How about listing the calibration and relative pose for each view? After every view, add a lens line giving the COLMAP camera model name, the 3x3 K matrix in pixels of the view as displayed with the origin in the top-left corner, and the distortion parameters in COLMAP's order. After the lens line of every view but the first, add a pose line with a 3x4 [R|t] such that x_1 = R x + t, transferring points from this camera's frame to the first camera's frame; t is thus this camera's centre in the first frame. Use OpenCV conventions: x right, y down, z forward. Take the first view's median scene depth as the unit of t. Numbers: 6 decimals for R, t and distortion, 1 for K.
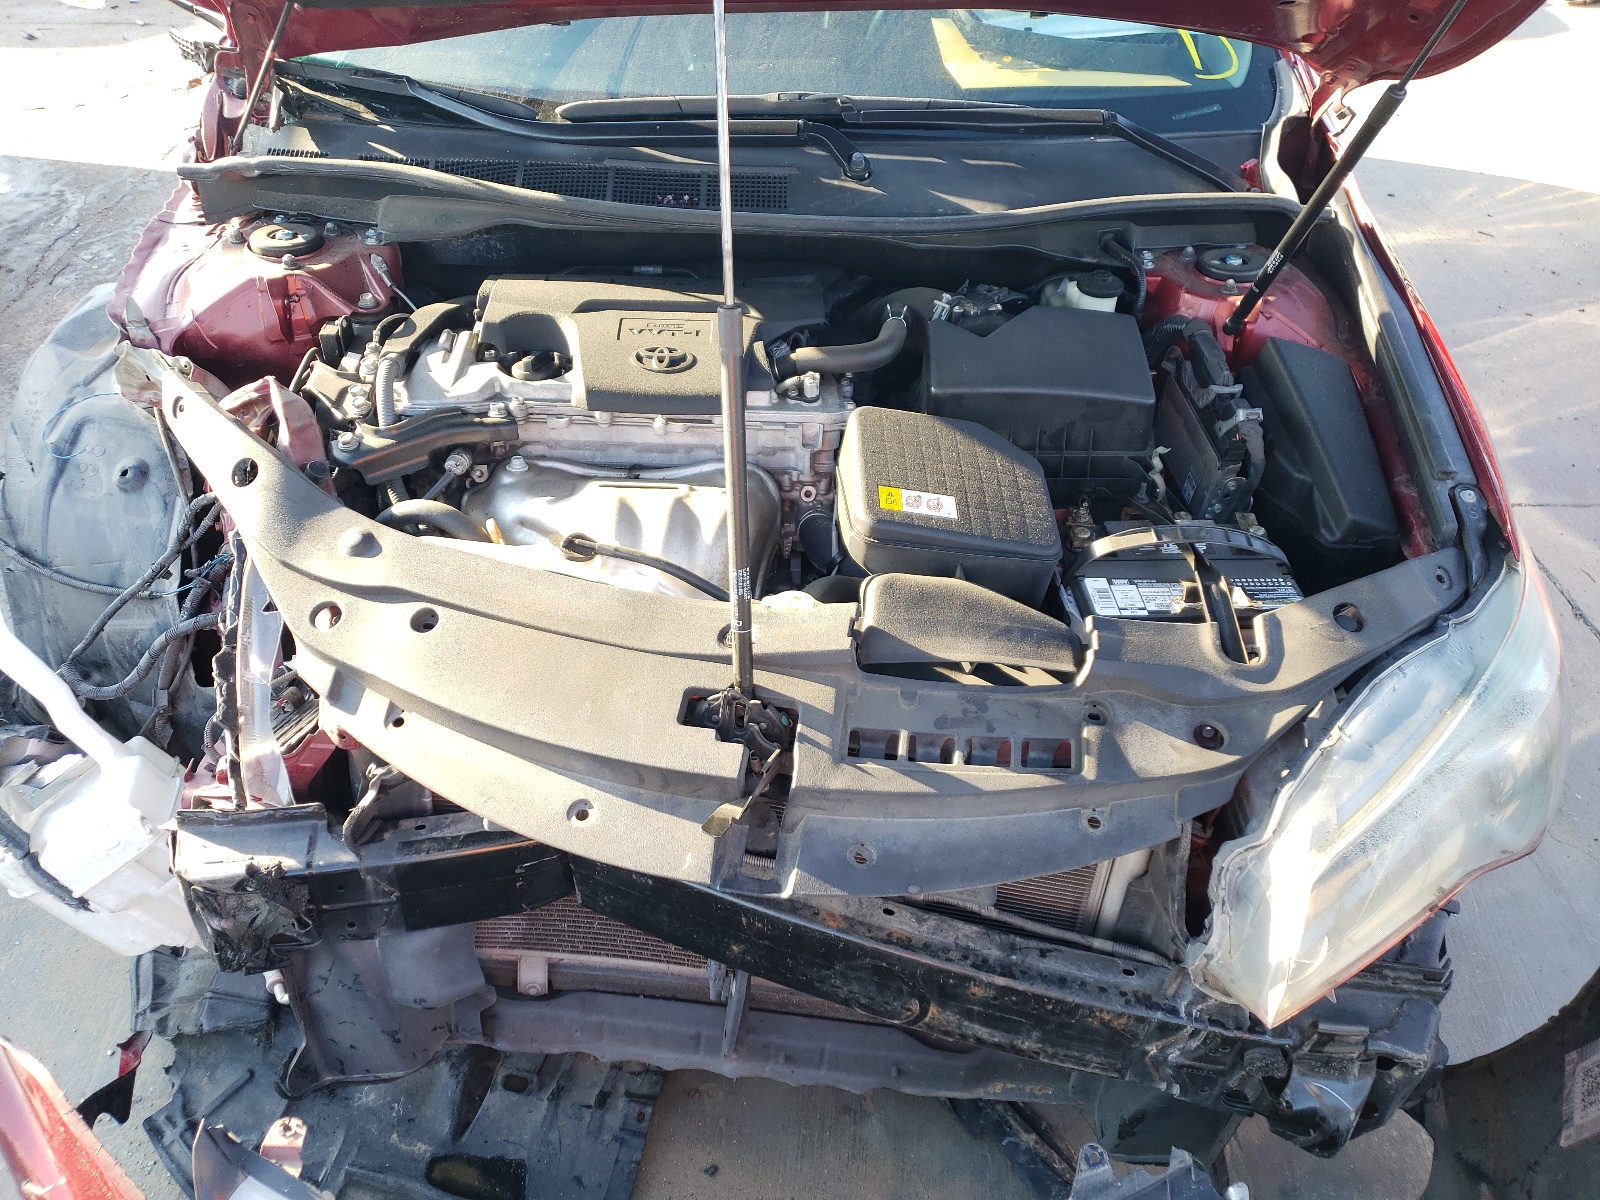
lens RADIAL K [[1204.7, 0, 800.0], [0, 1204.7, 600.0], [0, 0, 1]] dist [-0.004879, 0.002146]
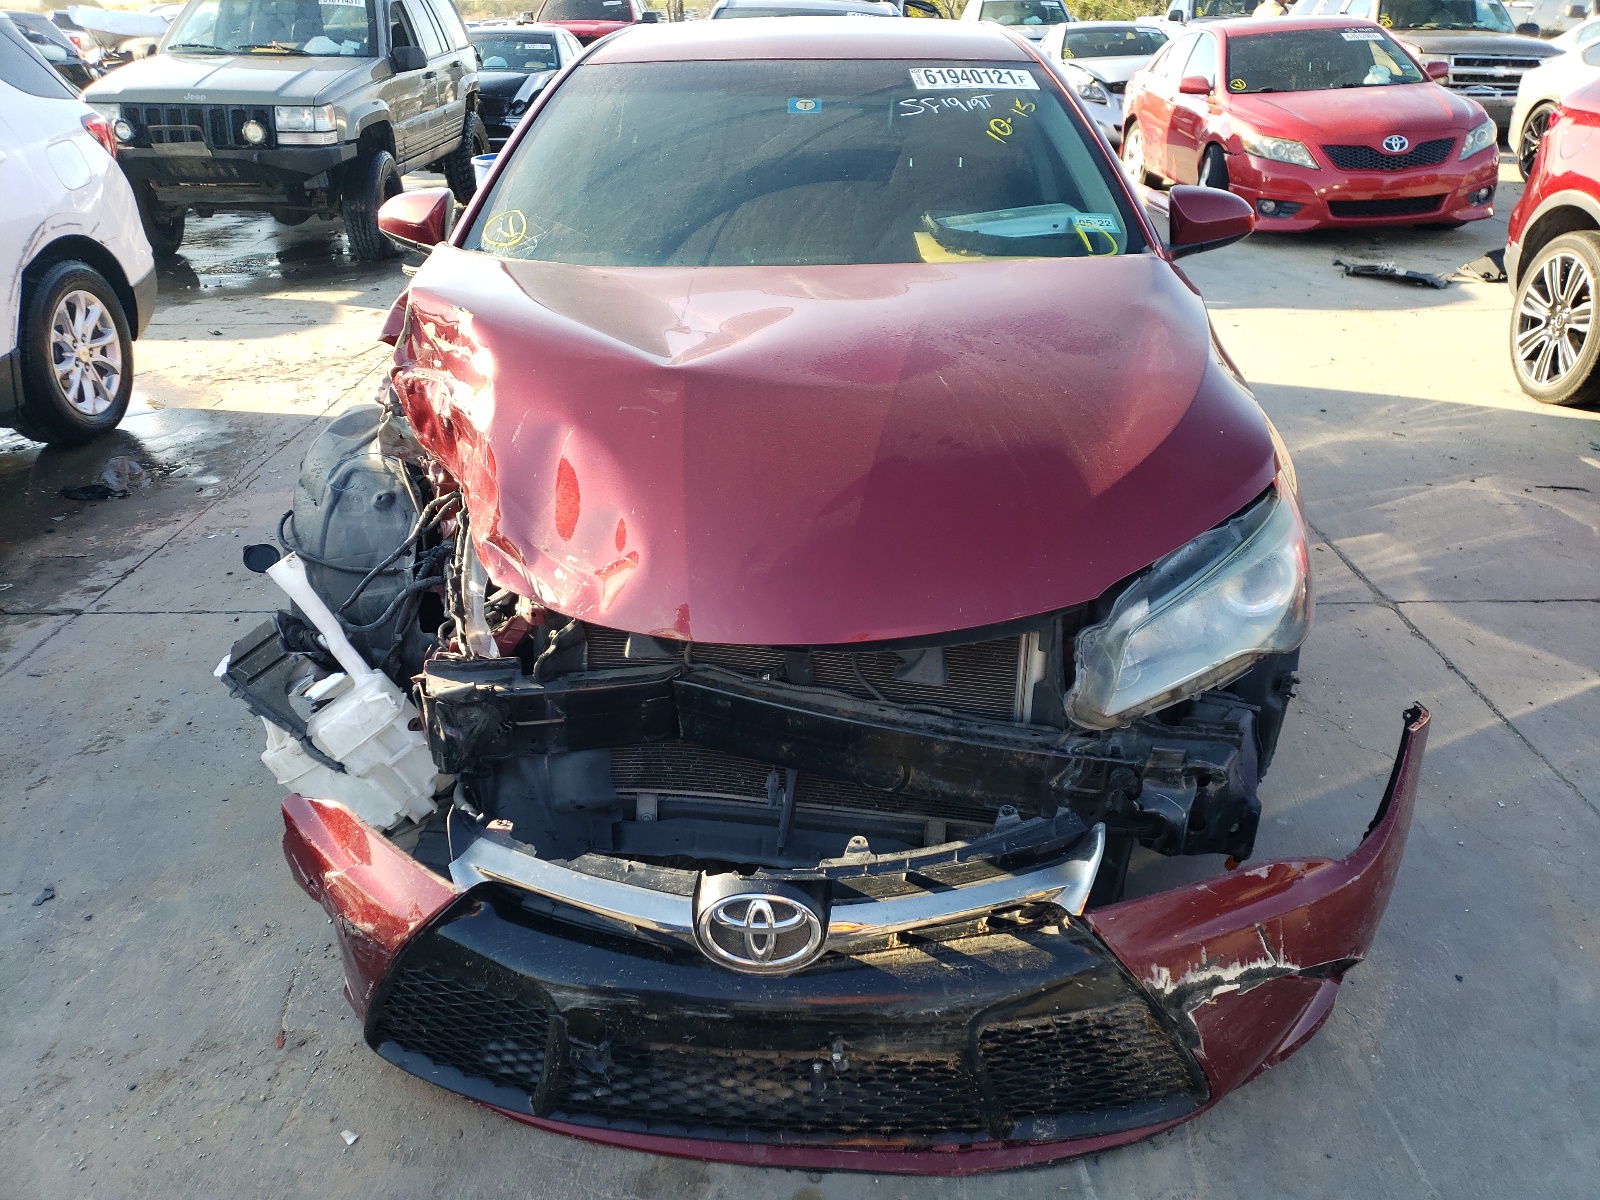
lens RADIAL K [[1208.3, 0, 829.0], [0, 1208.3, 630.1], [0, 0, 1]] dist [0.091533, -0.279273]
pose [[0.999455, -0.028422, -0.016796, 0.029644], [0.023902, 0.973893, -0.225745, 0.435667], [0.022773, 0.225221, 0.974042, -0.469660]]
